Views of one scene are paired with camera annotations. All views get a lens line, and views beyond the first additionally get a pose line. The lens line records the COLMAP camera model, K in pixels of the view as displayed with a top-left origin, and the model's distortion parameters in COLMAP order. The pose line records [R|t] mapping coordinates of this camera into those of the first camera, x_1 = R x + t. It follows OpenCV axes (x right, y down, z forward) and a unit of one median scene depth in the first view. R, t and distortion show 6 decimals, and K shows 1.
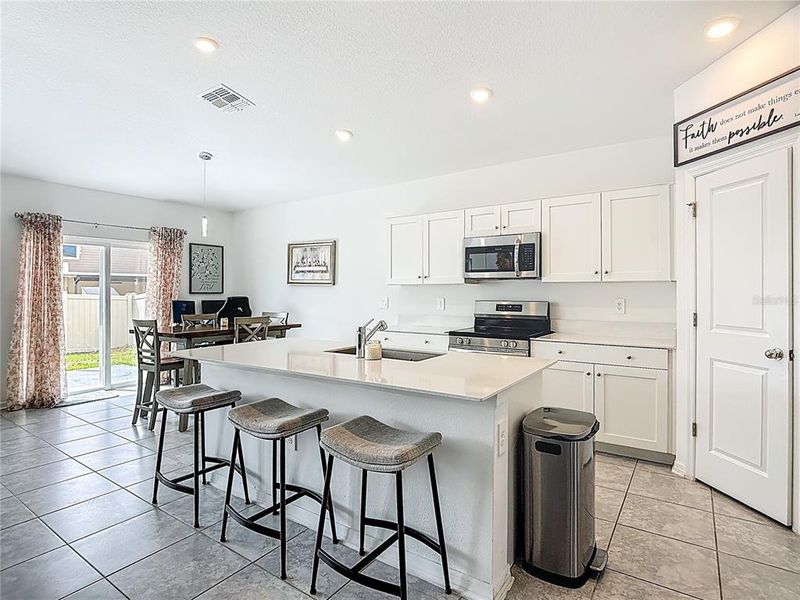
lens RADIAL K [[432.1, 0, 396.6], [0, 432.1, 292.2], [0, 0, 1]] dist [-0.006878, -0.001312]
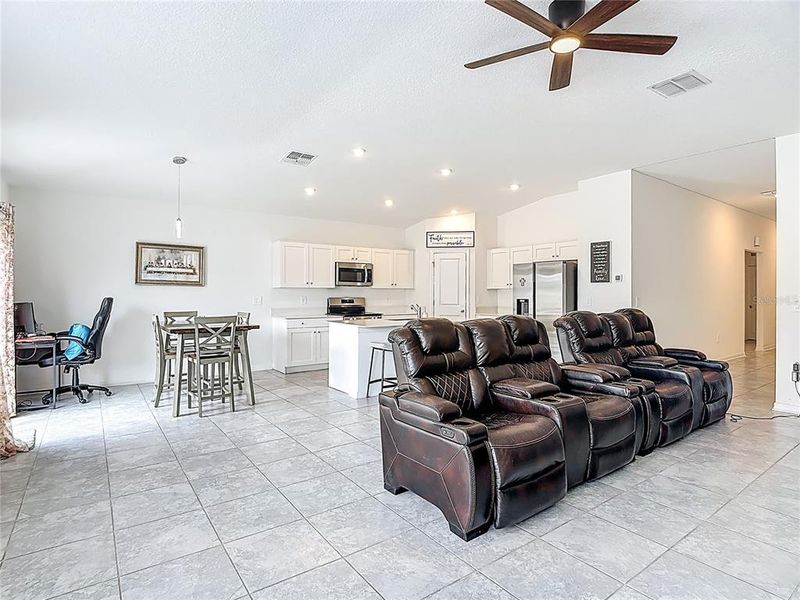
lens RADIAL K [[432.1, 0, 396.6], [0, 432.1, 292.2], [0, 0, 1]] dist [-0.006878, -0.001312]
pose [[0.324374, 0.004523, 0.945918, -1.258214], [-0.001032, 0.999990, -0.004427, 0.004393], [-0.945929, 0.000459, 0.324375, 0.177399]]
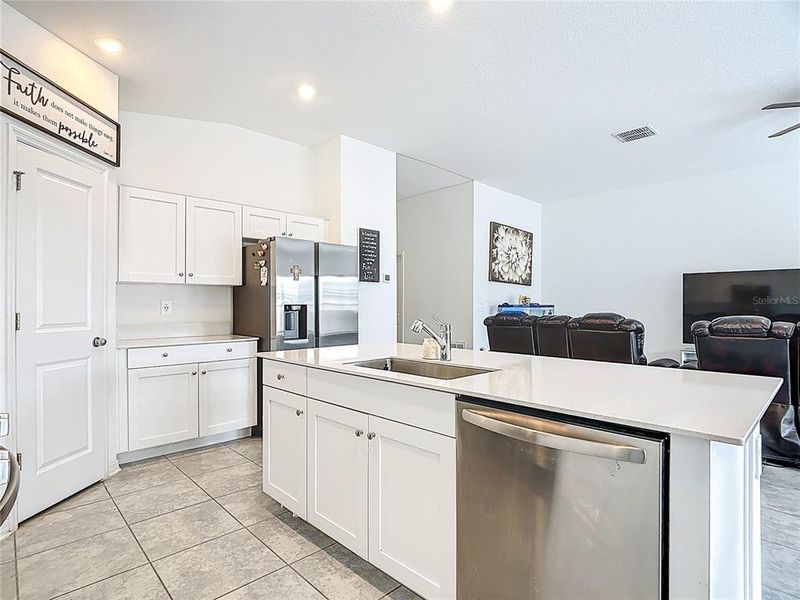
lens RADIAL K [[420.0, 0, 410.3], [0, 420.0, 300.7], [0, 0, 1]] dist [-0.018567, -0.000243]
pose [[-0.985553, 0.006671, 0.169235, -0.081973], [0.004947, 0.999931, -0.010610, 0.022185], [-0.169295, -0.009620, -0.985519, 0.958127]]
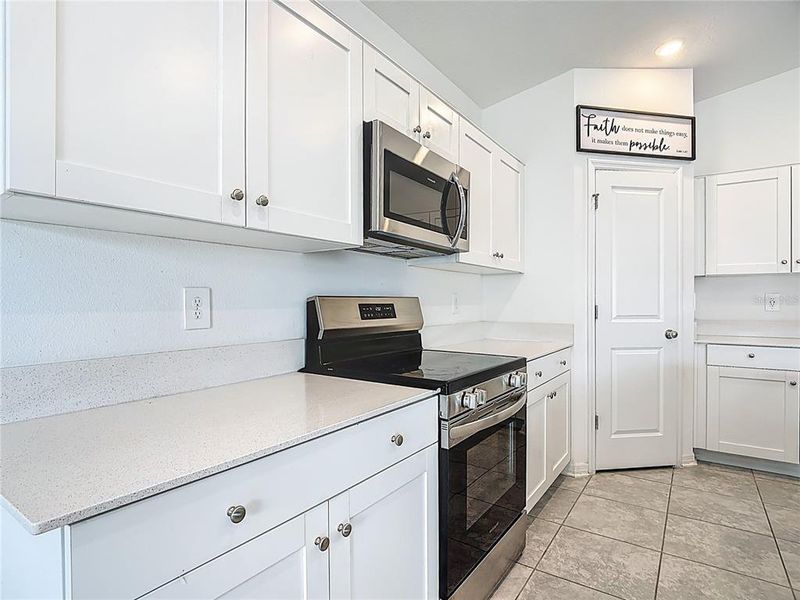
lens RADIAL K [[439.0, 0, 400.0], [0, 439.0, 300.0], [0, 0, 1]] dist [-0.017346, -0.001306]
pose [[-0.007787, 0.002911, 0.999965, -0.186829], [-0.000155, 0.999996, -0.002913, 0.023170], [-0.999970, -0.000177, -0.007787, 0.866671]]
